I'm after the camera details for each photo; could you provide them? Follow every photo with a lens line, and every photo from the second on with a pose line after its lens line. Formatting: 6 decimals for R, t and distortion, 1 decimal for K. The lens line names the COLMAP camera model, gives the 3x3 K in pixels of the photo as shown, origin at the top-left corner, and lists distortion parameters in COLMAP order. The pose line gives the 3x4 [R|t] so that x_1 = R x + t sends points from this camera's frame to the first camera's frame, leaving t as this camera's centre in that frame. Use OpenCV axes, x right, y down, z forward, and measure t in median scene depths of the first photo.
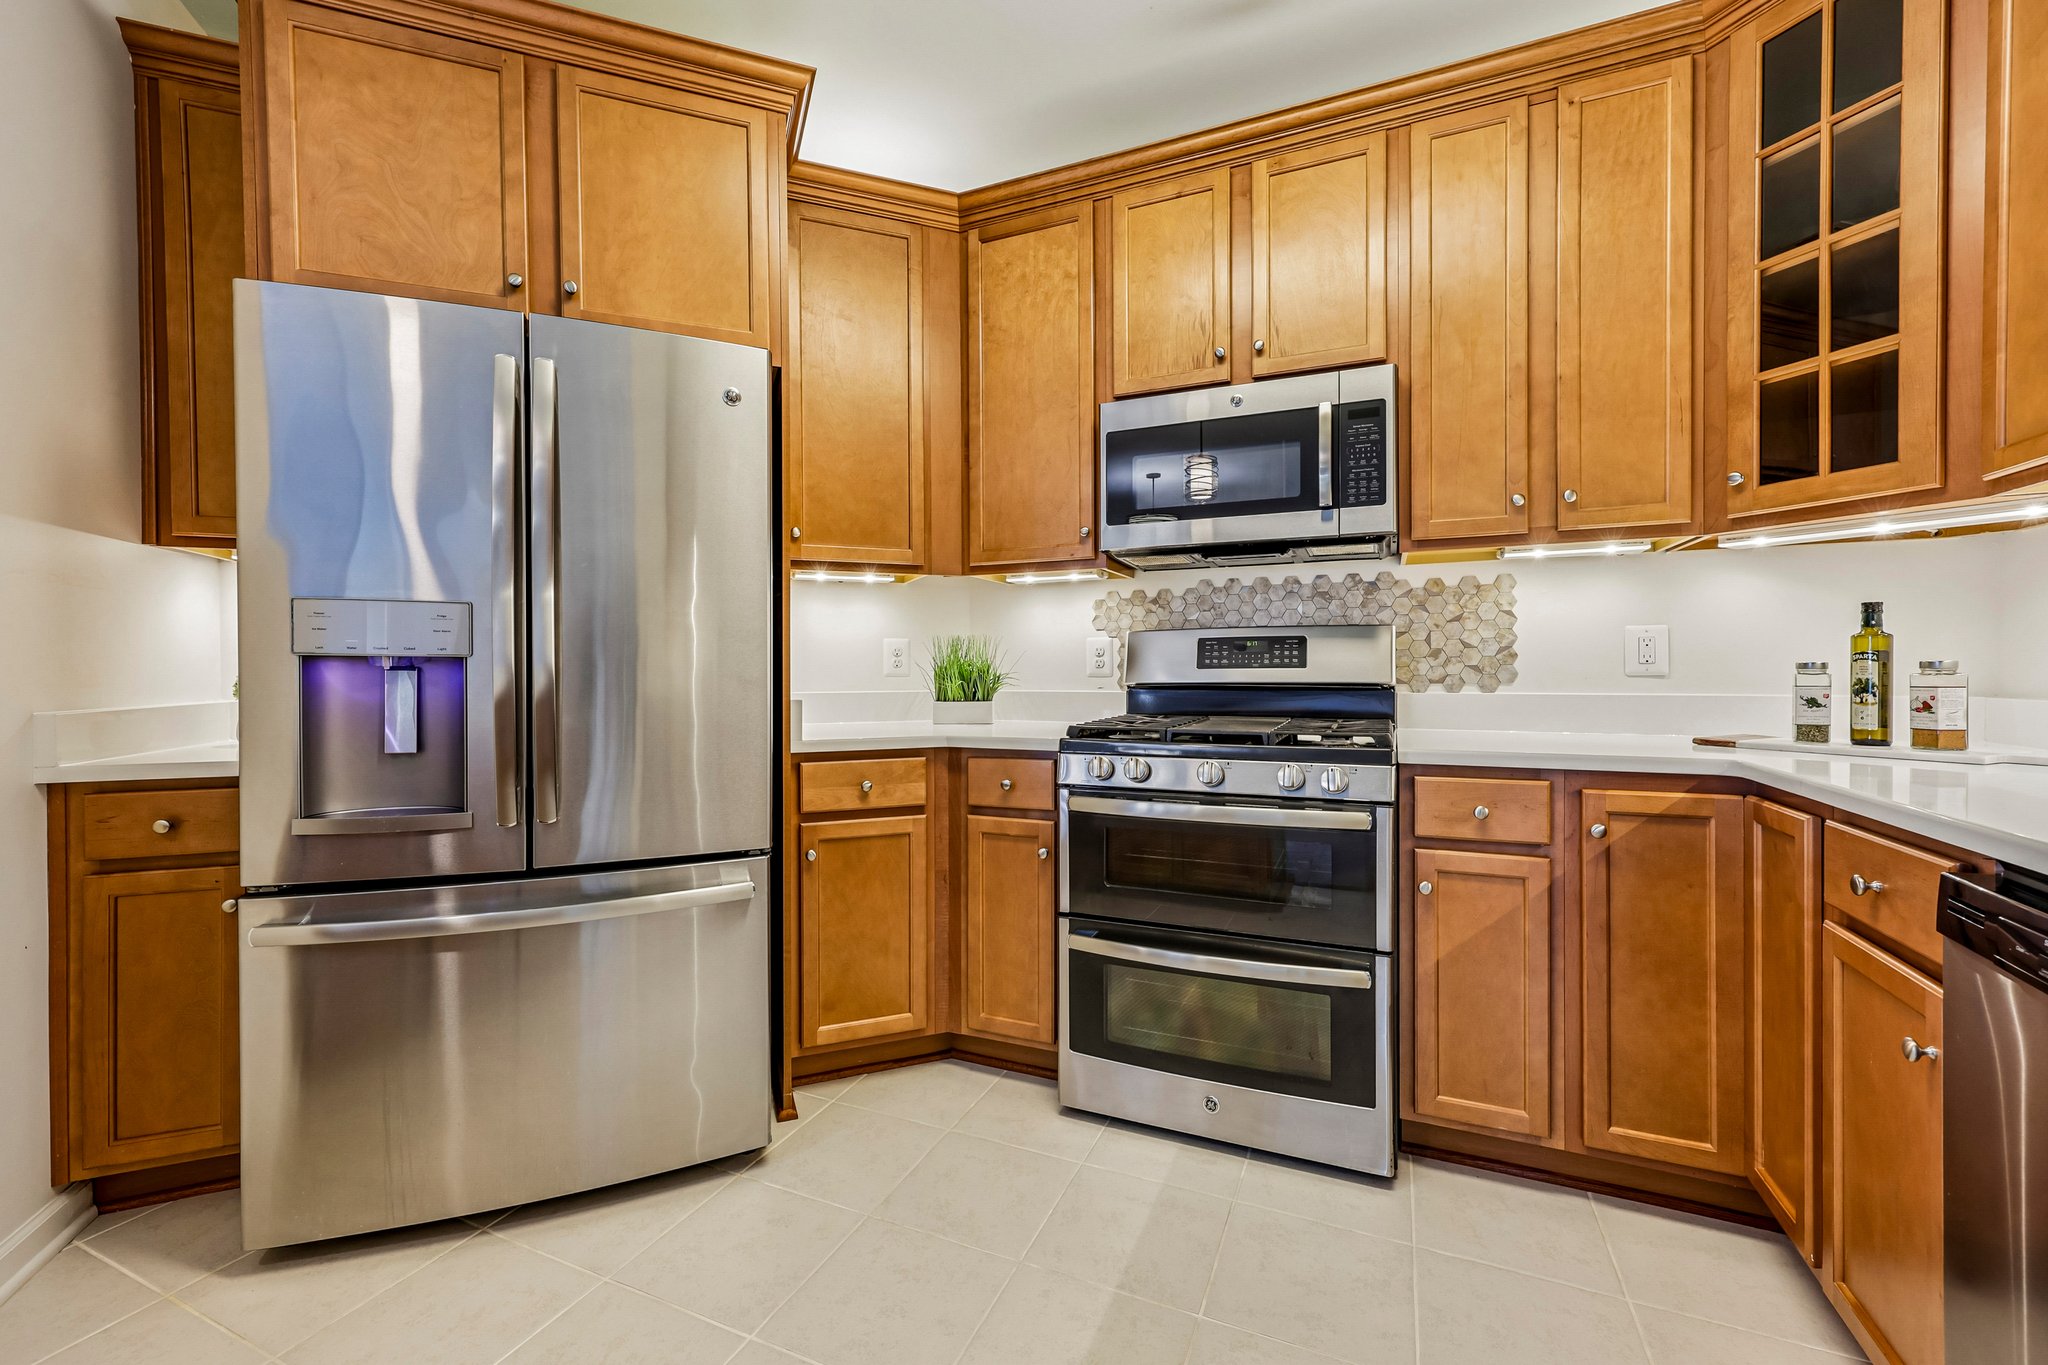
lens RADIAL K [[830.5, 0, 1031.6], [0, 830.5, 672.3], [0, 0, 1]] dist [0.001764, 0.000012]
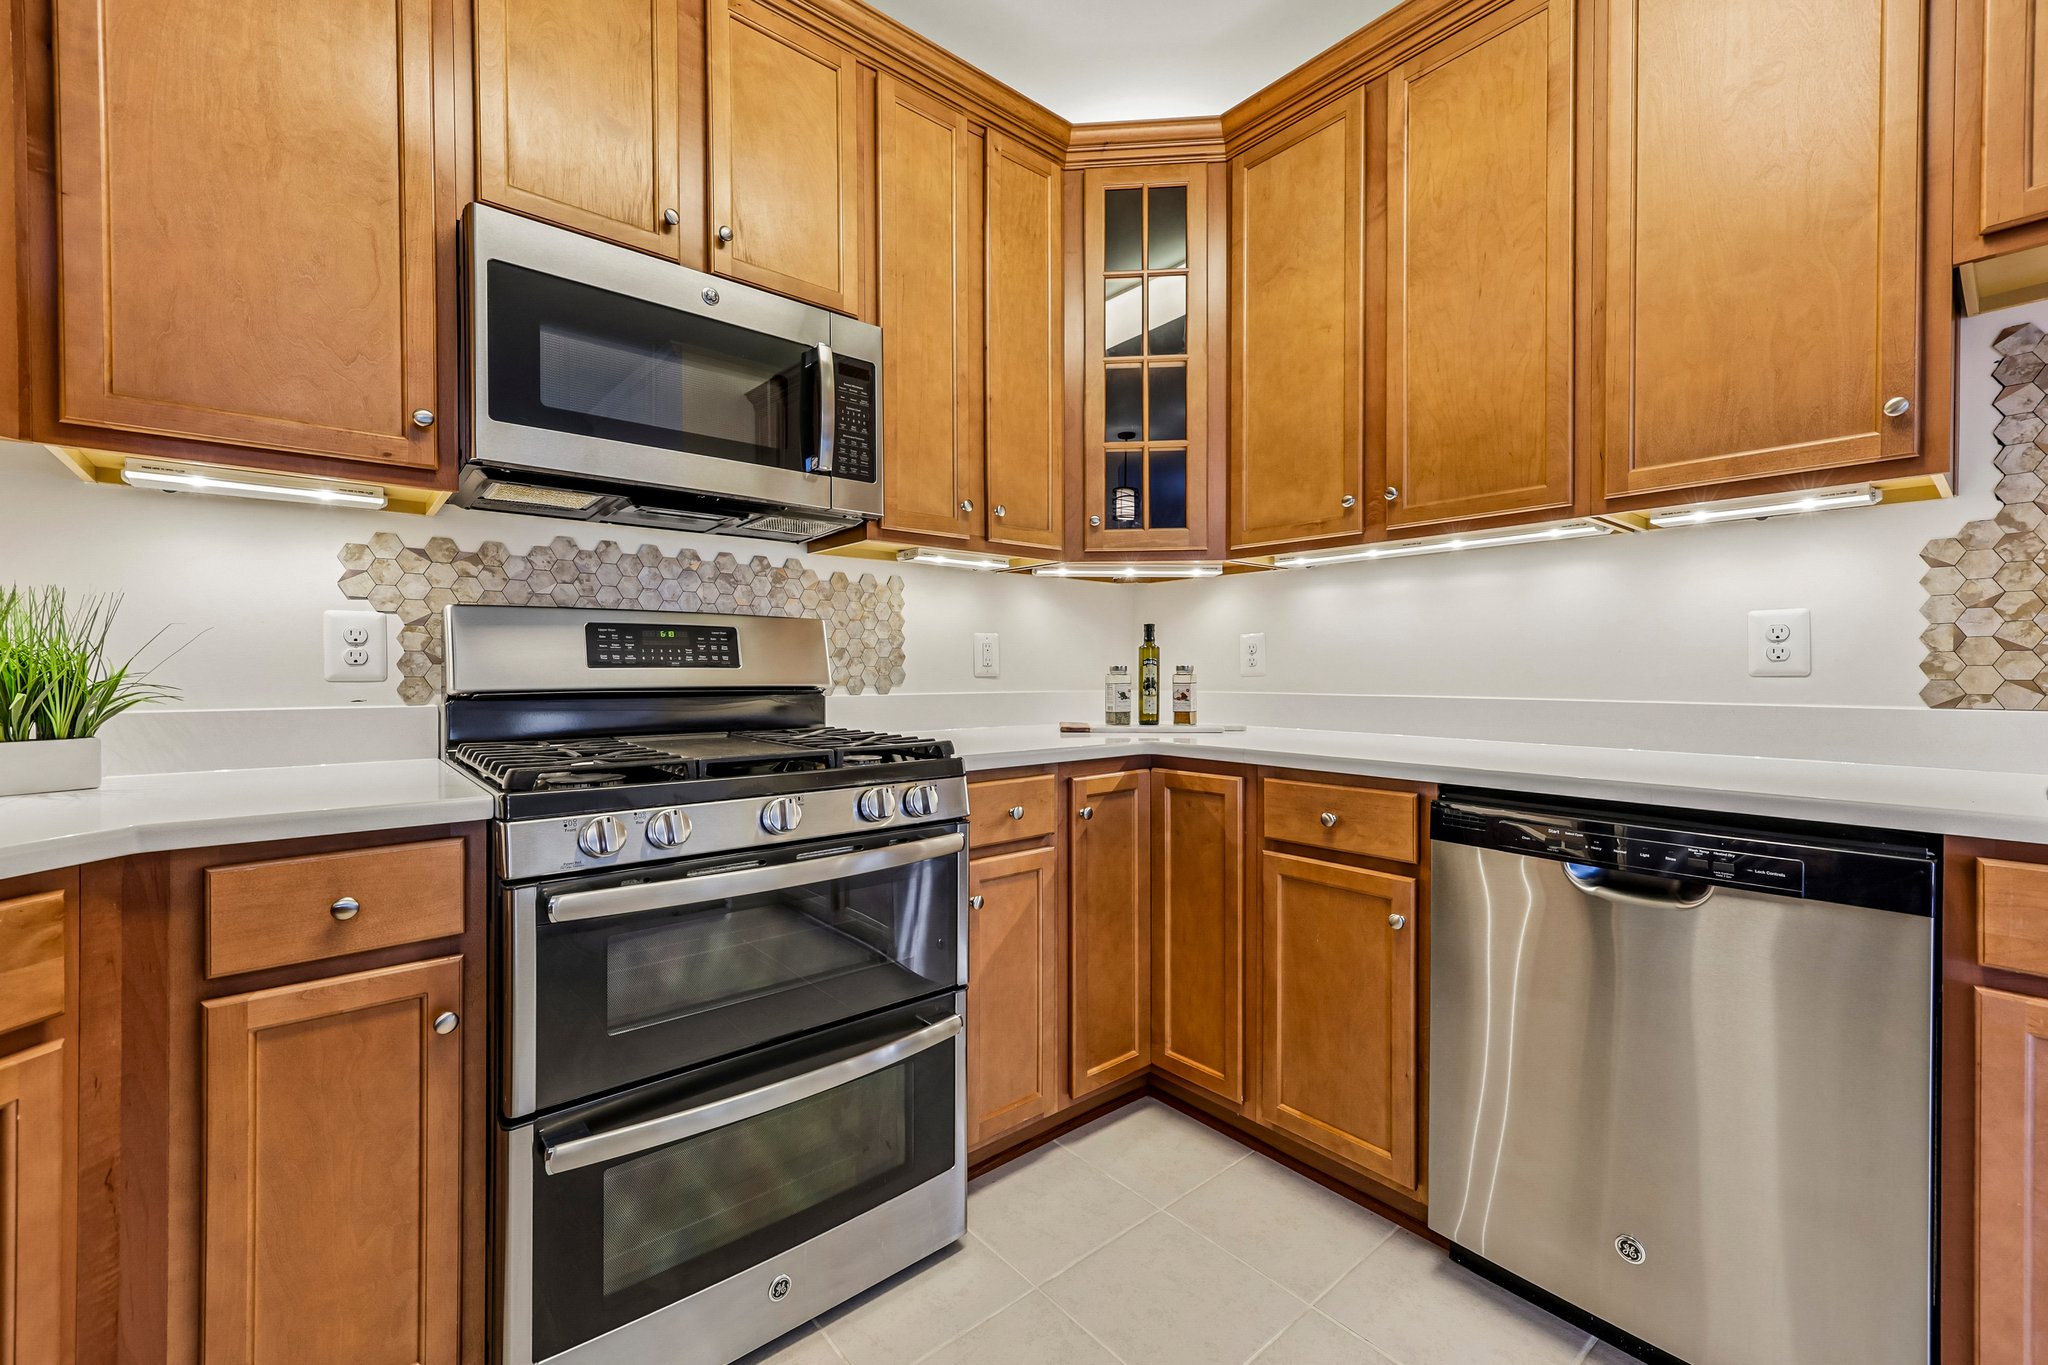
lens RADIAL K [[831.4, 0, 995.2], [0, 831.4, 677.4], [0, 0, 1]] dist [0.002849, -0.000451]
pose [[0.450293, -0.002469, 0.892878, -0.283127], [0.001023, 0.999997, 0.002250, 0.002658], [-0.892880, -0.000099, 0.450294, 0.448644]]
